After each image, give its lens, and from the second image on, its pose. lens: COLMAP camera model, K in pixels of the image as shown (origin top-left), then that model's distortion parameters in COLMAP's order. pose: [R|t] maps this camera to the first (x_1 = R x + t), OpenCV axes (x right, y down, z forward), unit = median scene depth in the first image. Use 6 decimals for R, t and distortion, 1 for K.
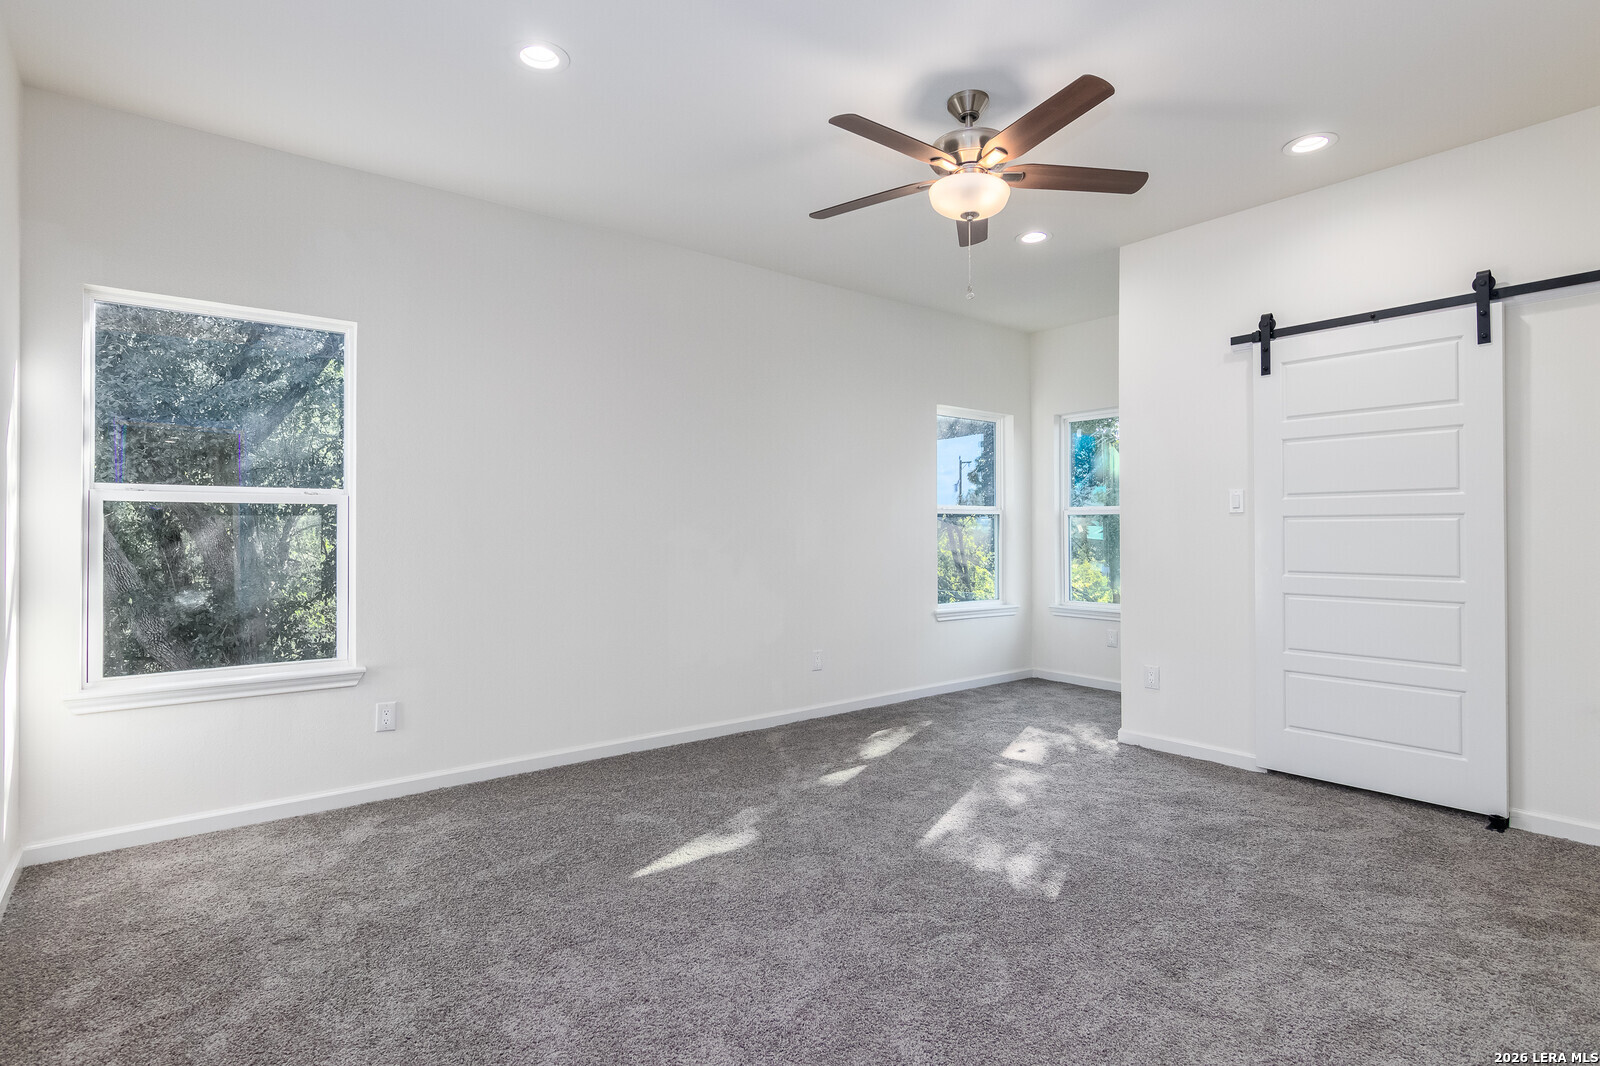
lens RADIAL K [[811.3, 0, 790.9], [0, 811.3, 527.7], [0, 0, 1]] dist [-0.004637, 0.003837]
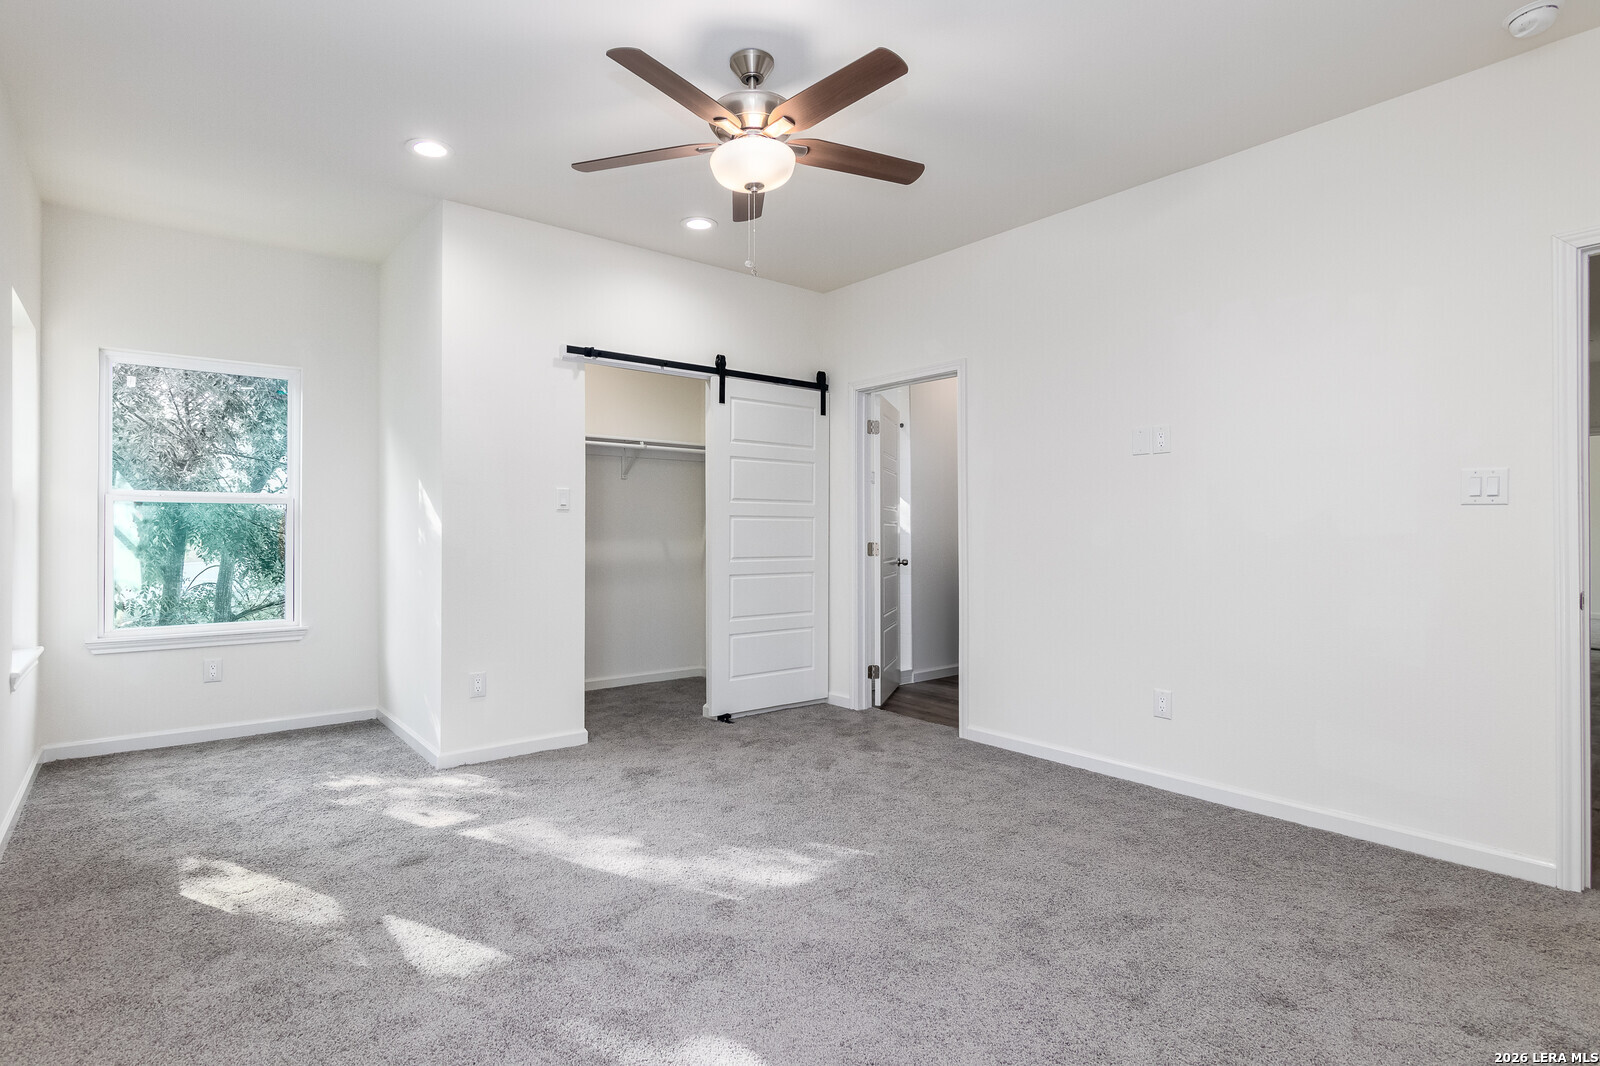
lens RADIAL K [[811.3, 0, 790.8], [0, 811.3, 533.0], [0, 0, 1]] dist [-0.004637, 0.003837]
pose [[-0.012054, -0.004502, 0.999917, -0.642423], [-0.005765, 0.999974, 0.004433, 0.005766], [-0.999911, -0.005712, -0.012079, 0.876802]]
